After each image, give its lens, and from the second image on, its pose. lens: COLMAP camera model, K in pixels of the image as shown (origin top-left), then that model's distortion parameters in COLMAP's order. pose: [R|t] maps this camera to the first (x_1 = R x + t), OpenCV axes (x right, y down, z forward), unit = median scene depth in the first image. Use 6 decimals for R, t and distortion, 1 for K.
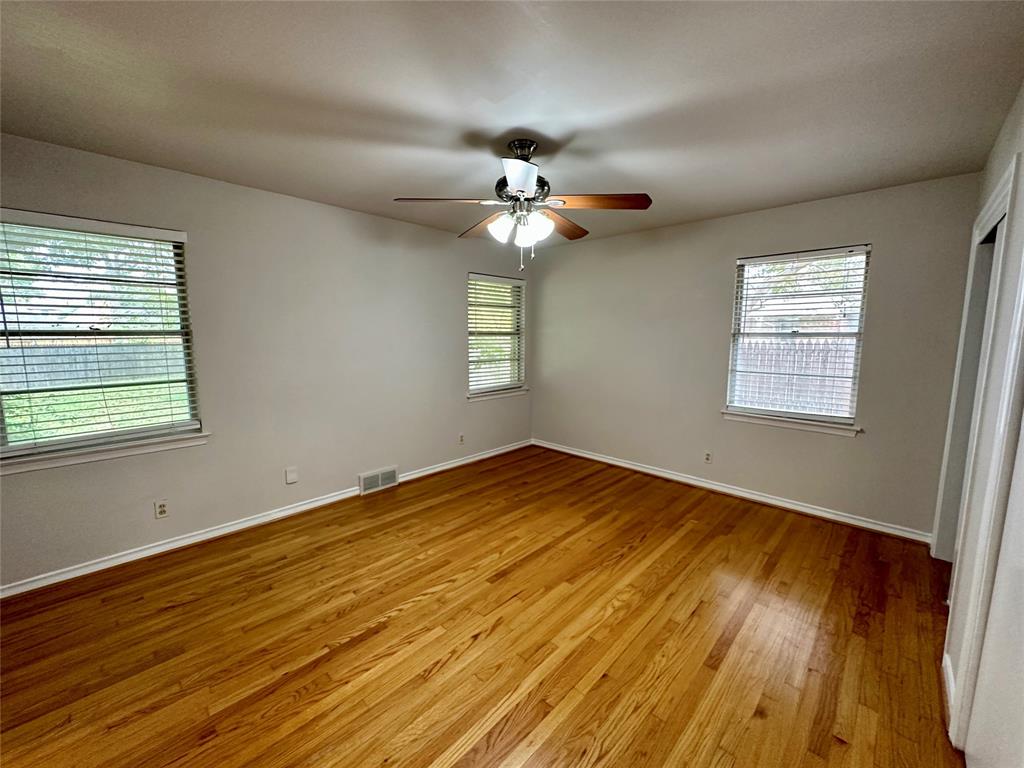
lens RADIAL K [[405.7, 0, 510.8], [0, 405.7, 382.9], [0, 0, 1]] dist [-0.002503, 0.000080]
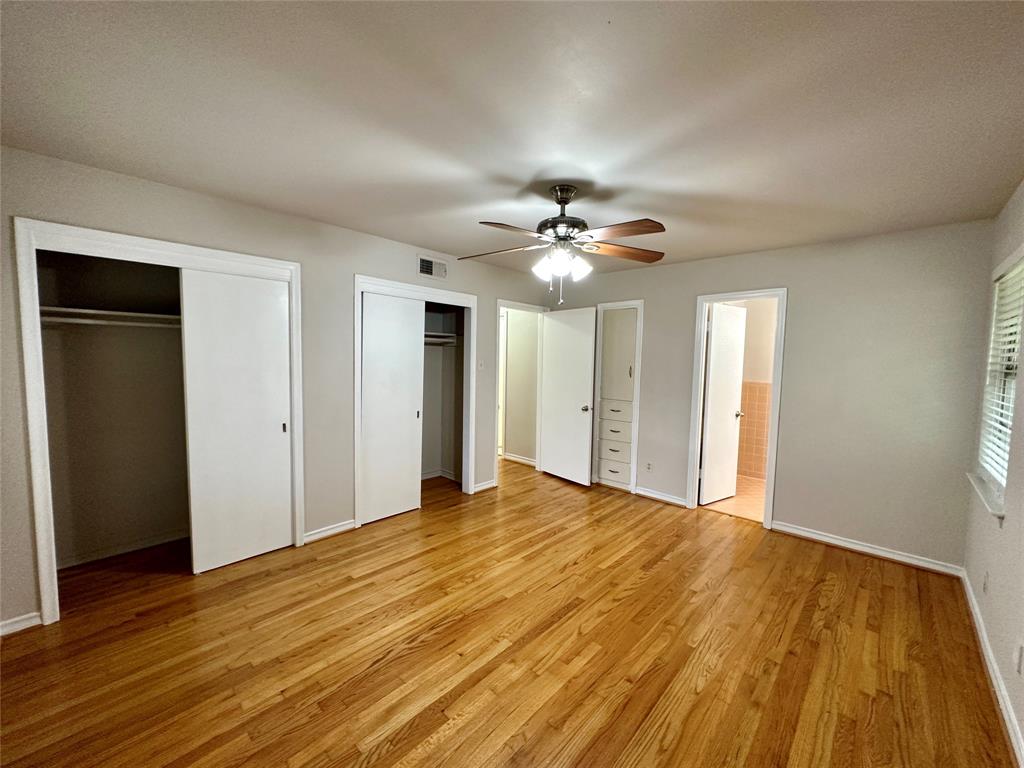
lens RADIAL K [[405.7, 0, 510.8], [0, 405.7, 382.9], [0, 0, 1]] dist [-0.002503, 0.000080]
pose [[-0.999670, -0.021987, -0.013309, 0.164758], [-0.024153, 0.980699, 0.194025, -0.275561], [0.008786, 0.194282, -0.980906, 2.065242]]
